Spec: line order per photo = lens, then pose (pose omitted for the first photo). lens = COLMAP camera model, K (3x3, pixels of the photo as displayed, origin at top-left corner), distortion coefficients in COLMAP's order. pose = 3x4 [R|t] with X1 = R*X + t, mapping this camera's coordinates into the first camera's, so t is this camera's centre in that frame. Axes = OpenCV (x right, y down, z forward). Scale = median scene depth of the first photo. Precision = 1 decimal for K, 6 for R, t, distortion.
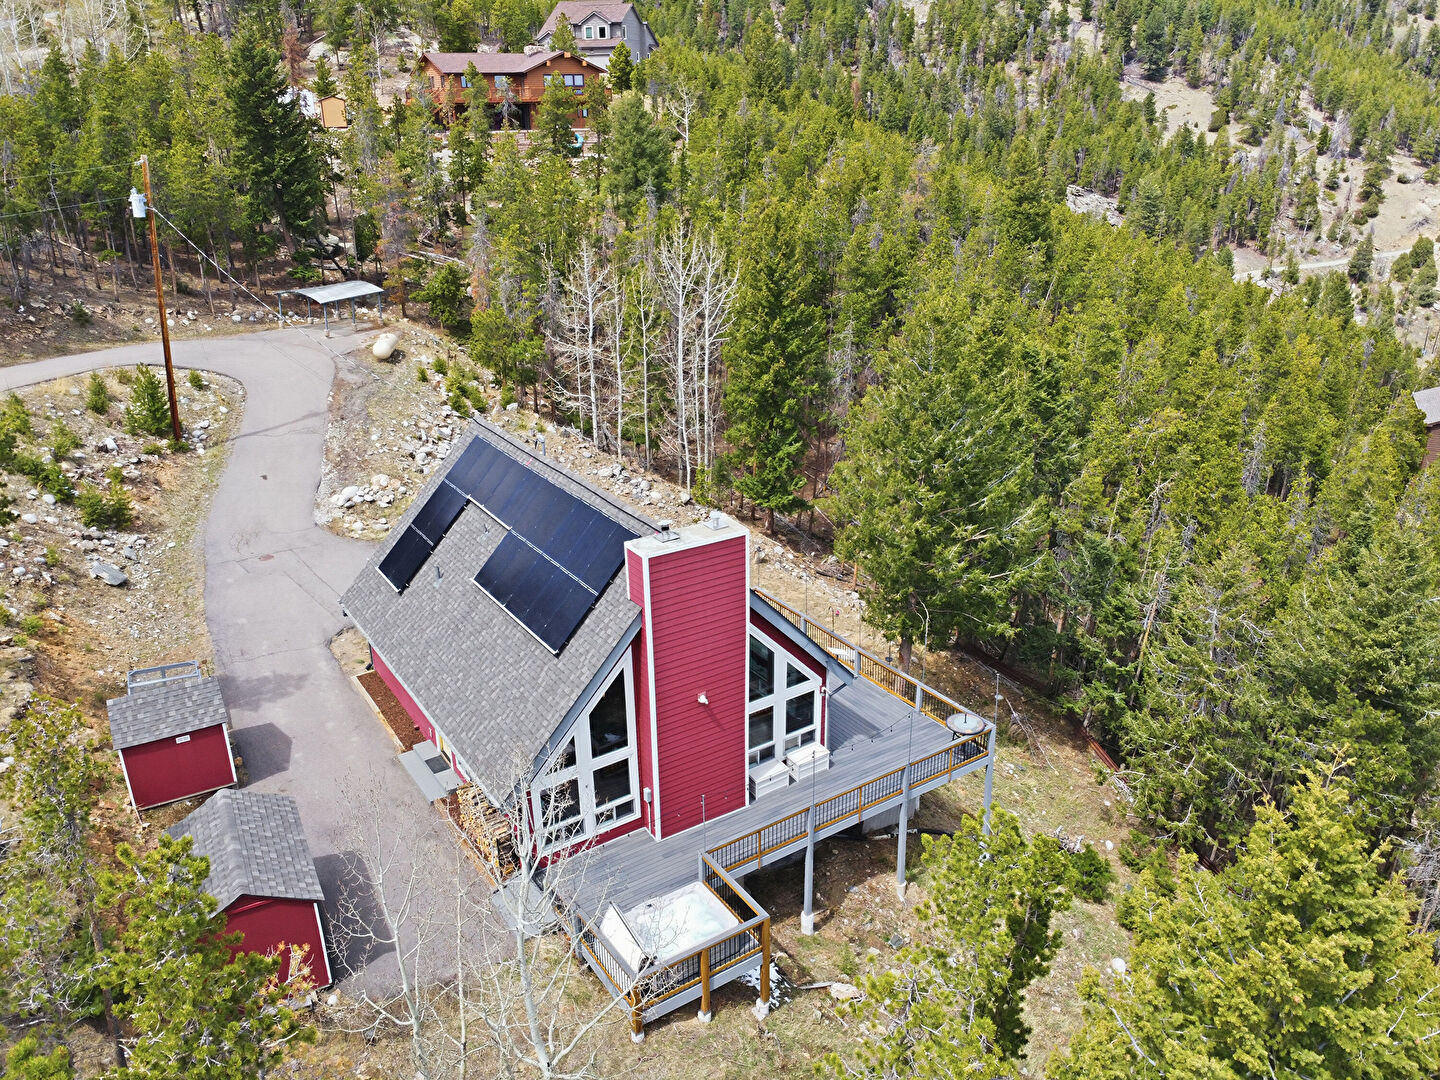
lens RADIAL K [[1077.8, 0, 722.4], [0, 1077.8, 536.2], [0, 0, 1]] dist [0.003574, -0.007445]
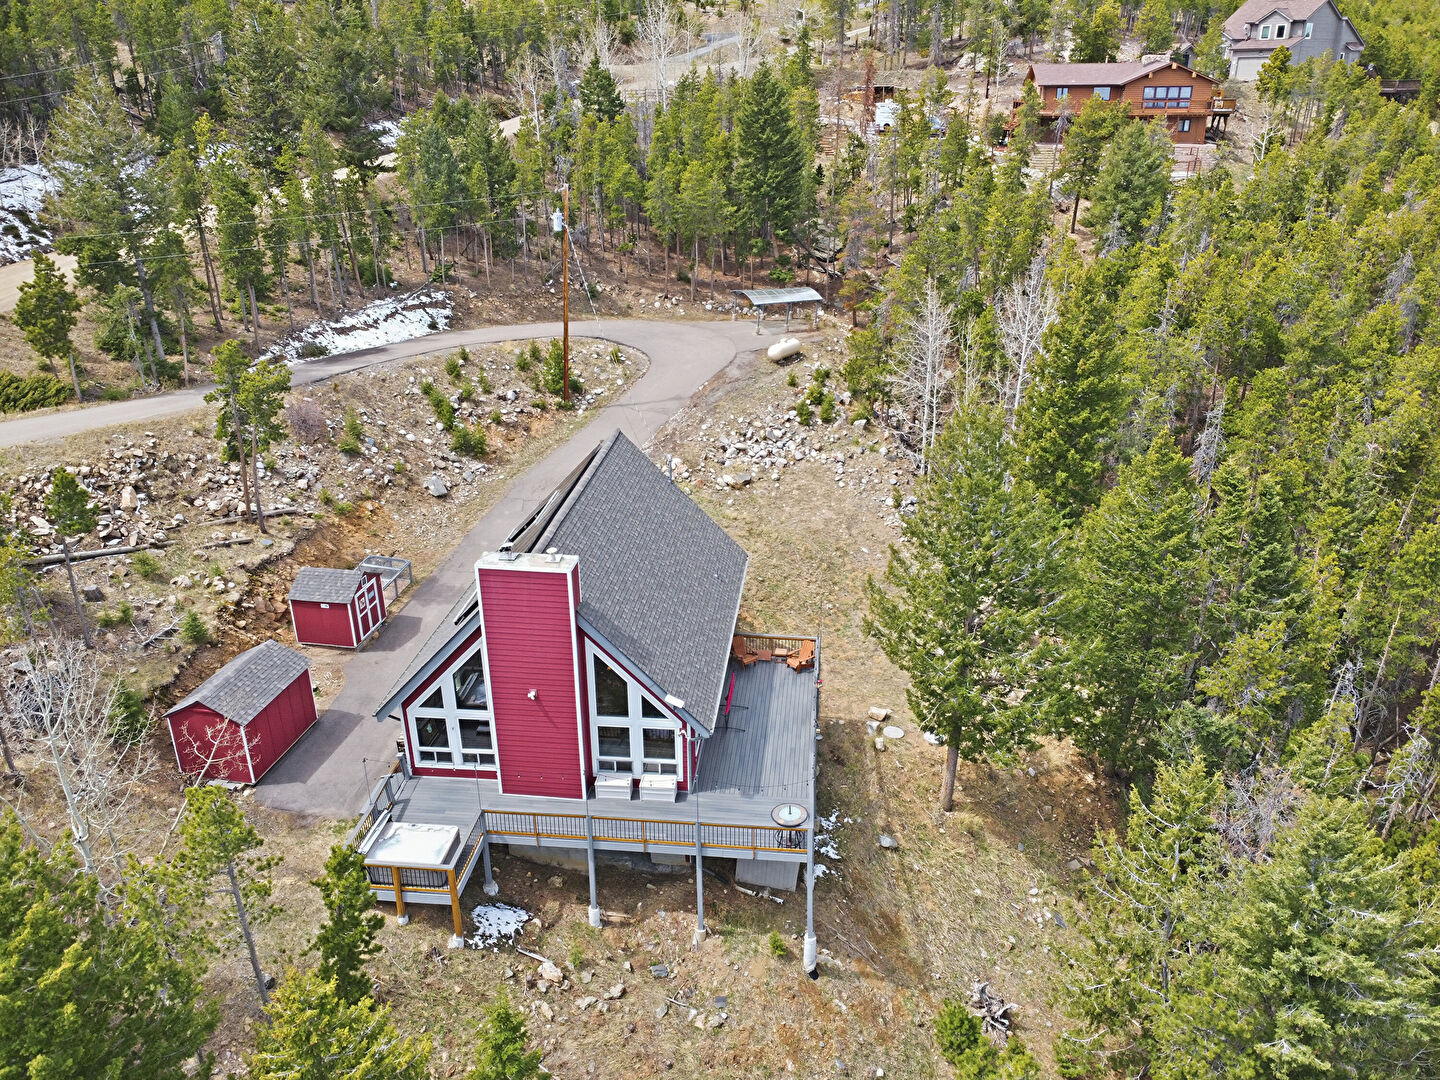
lens RADIAL K [[1077.8, 0, 721.7], [0, 1077.8, 538.6], [0, 0, 1]] dist [0.003574, -0.007445]
pose [[0.773066, 0.251994, -0.582124, 0.532448], [-0.239307, 0.965753, 0.100261, -0.125702], [0.587453, 0.061799, 0.806895, 0.089838]]
